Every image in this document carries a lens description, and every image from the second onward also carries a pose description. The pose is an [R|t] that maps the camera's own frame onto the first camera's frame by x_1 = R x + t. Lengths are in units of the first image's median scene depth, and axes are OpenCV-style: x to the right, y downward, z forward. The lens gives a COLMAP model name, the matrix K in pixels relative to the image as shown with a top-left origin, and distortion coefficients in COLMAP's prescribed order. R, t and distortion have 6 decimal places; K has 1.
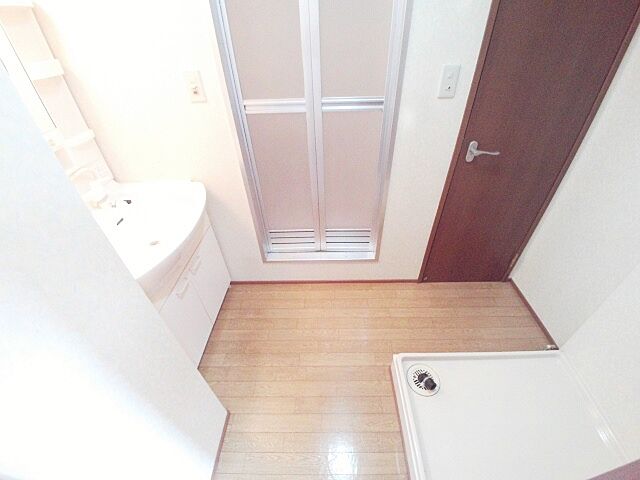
lens RADIAL K [[269.2, 0, 320.0], [0, 269.2, 240.0], [0, 0, 1]] dist [-0.038384, -0.000444]
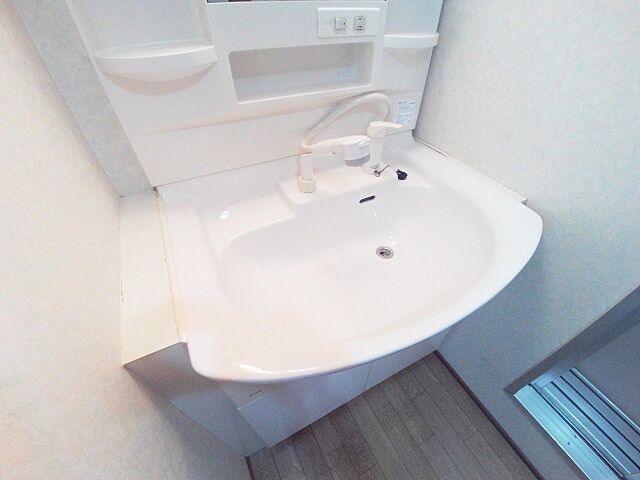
lens RADIAL K [[269.2, 0, 320.0], [0, 269.2, 240.0], [0, 0, 1]] dist [-0.038384, -0.000444]
pose [[0.431962, 0.653255, -0.621825, -0.362274], [-0.572658, 0.731311, 0.370468, -0.165044], [0.696757, 0.196065, 0.689991, 0.516499]]
